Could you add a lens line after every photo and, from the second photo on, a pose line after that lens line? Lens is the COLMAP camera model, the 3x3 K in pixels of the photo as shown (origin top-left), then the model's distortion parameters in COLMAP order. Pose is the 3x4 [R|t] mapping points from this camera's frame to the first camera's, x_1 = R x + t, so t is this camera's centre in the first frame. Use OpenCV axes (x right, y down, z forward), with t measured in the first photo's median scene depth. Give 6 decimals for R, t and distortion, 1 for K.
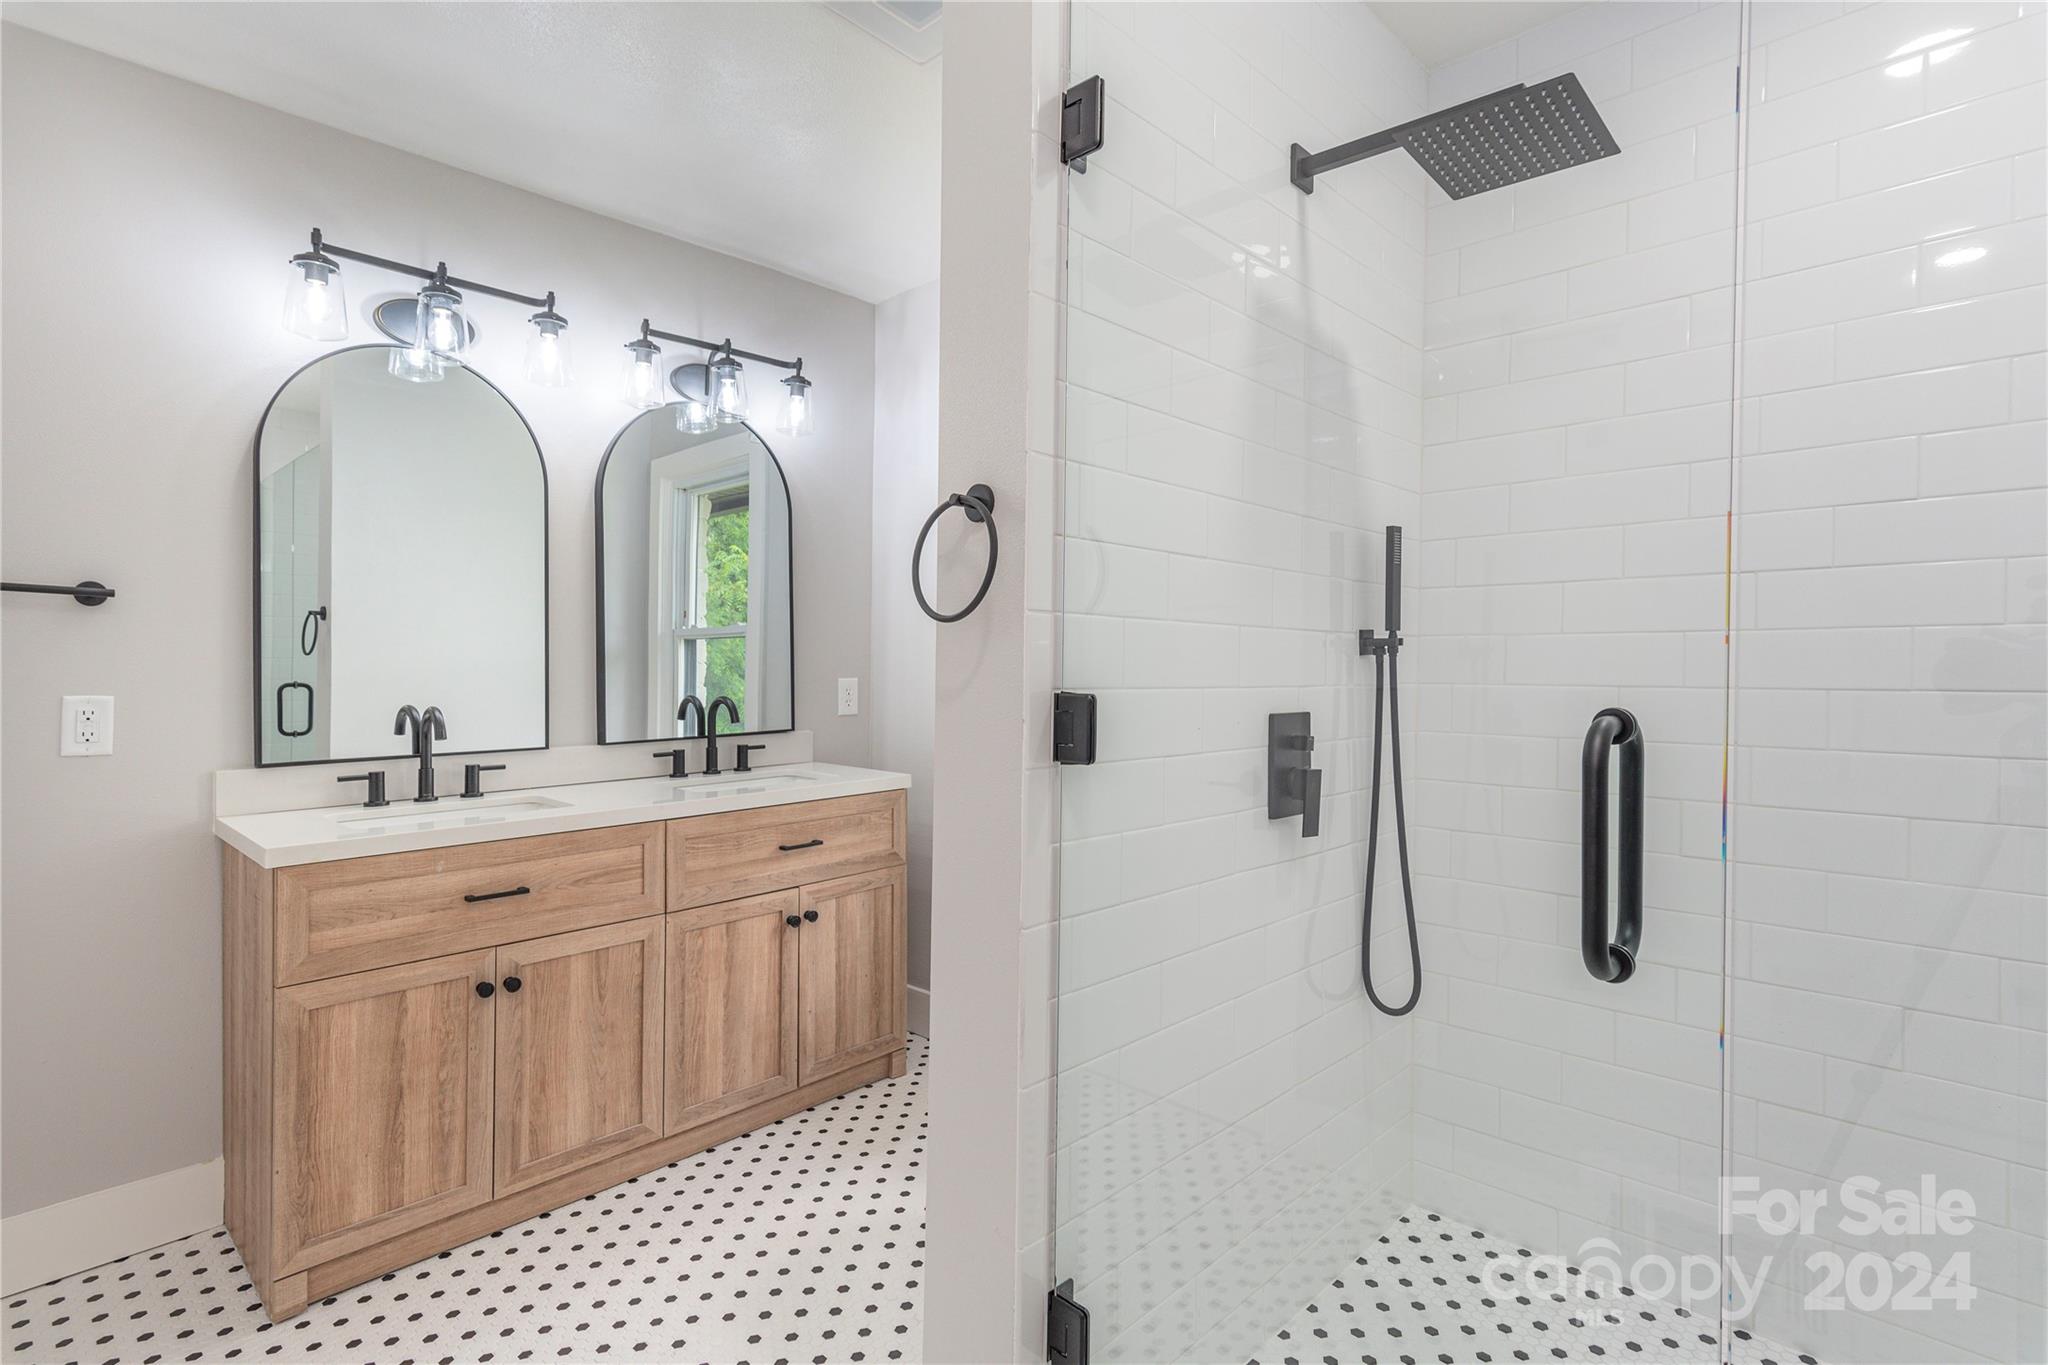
lens RADIAL K [[1008.2, 0, 1028.6], [0, 1008.2, 675.3], [0, 0, 1]] dist [0.004125, 0.001065]
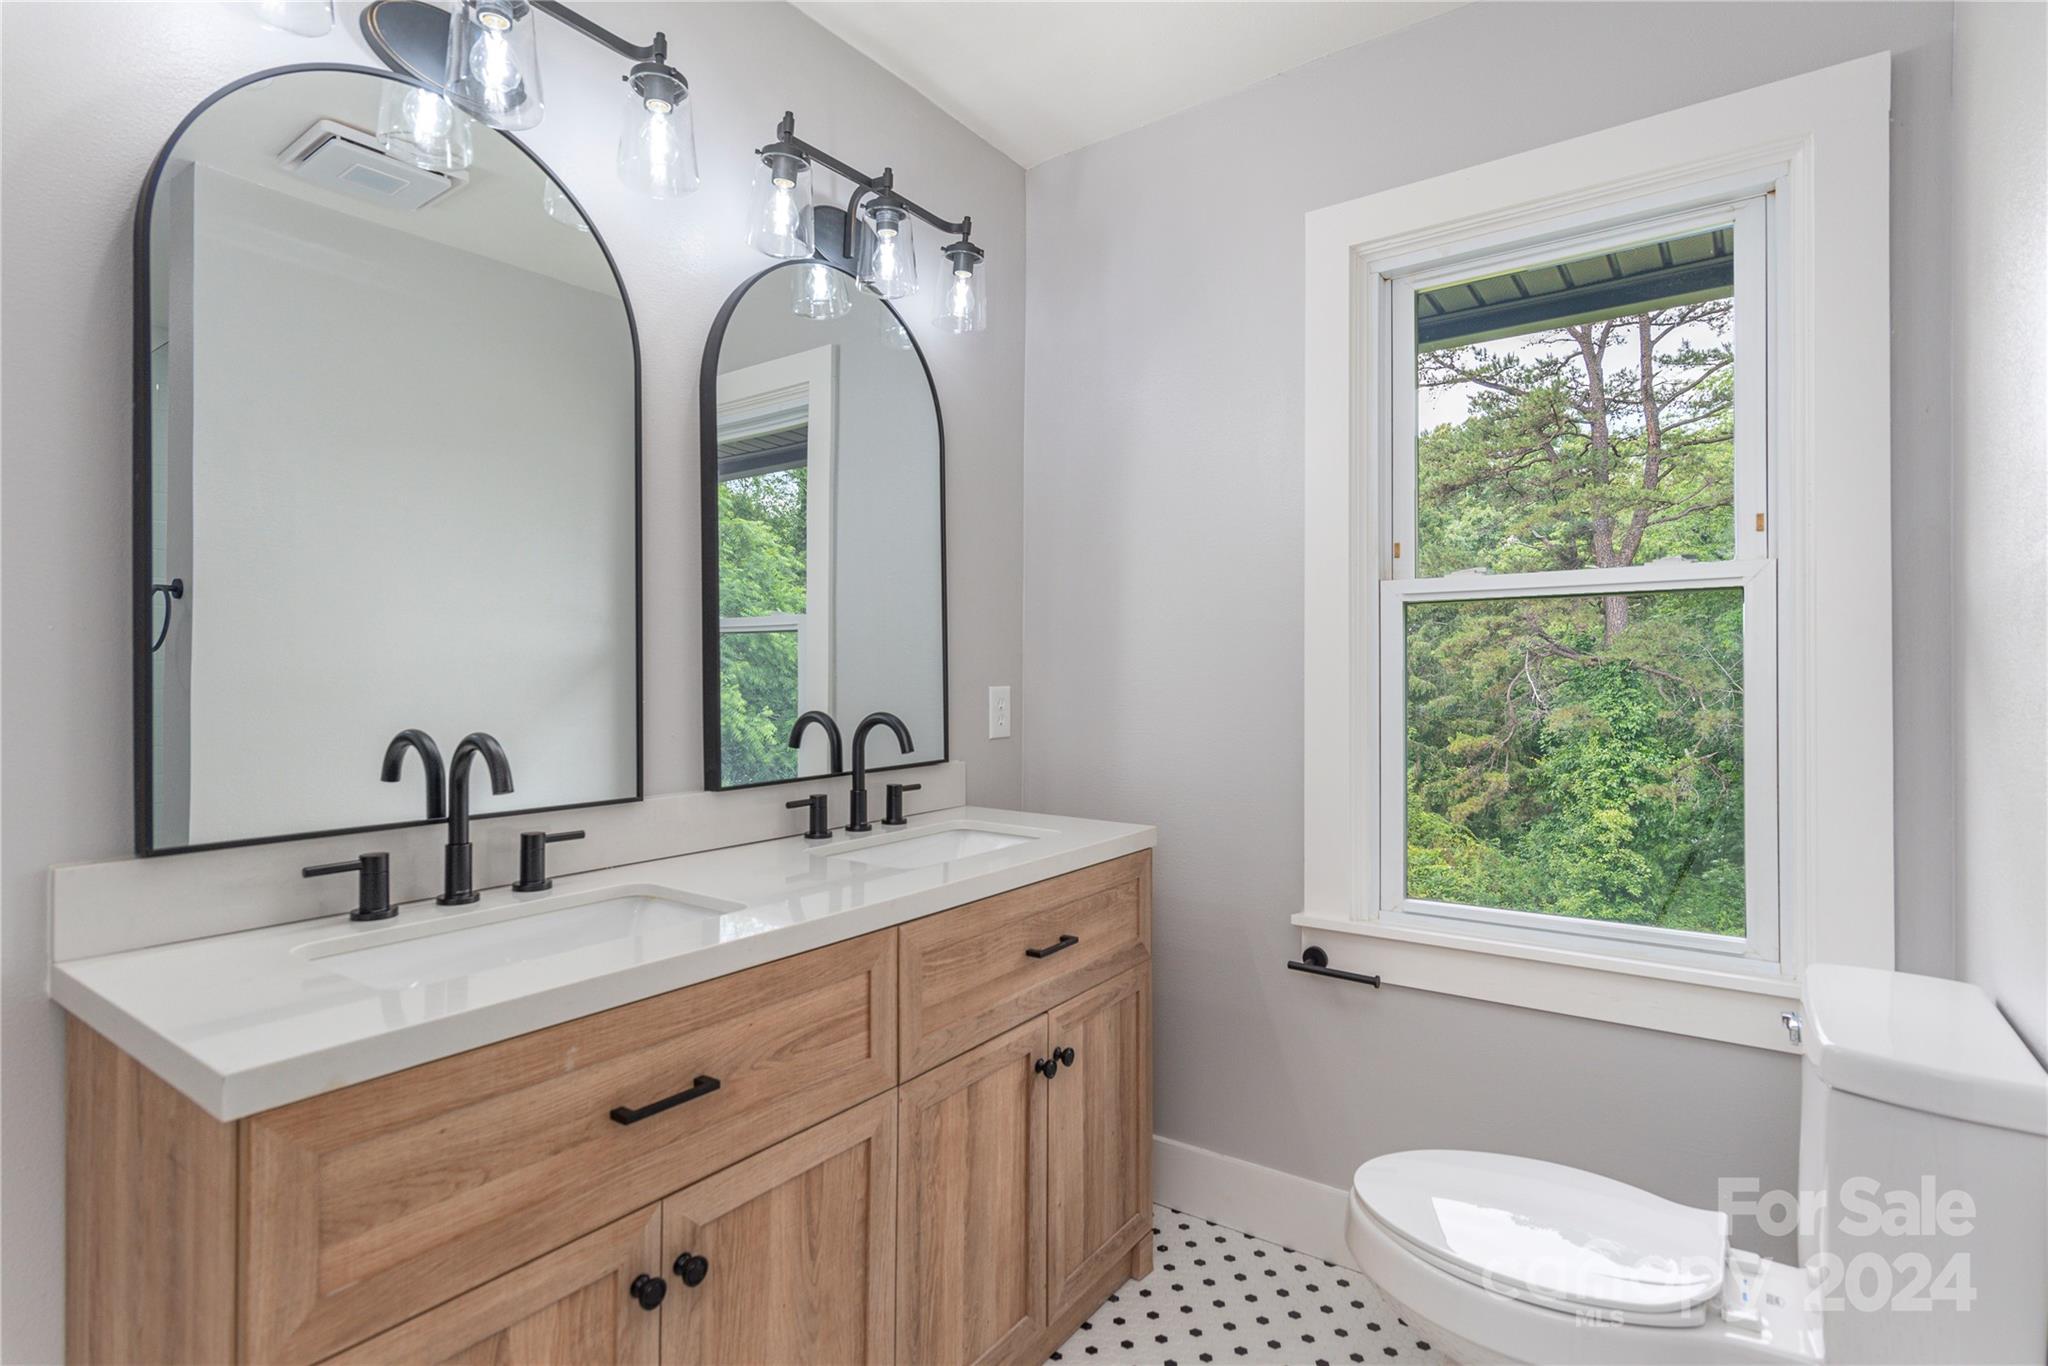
lens RADIAL K [[1008.2, 0, 1008.0], [0, 1008.2, 685.4], [0, 0, 1]] dist [0.004125, 0.001065]
pose [[0.991622, 0.001857, 0.129160, -0.355267], [-0.001510, 0.999995, -0.002787, 0.005843], [-0.129165, 0.002569, 0.991620, 0.393711]]
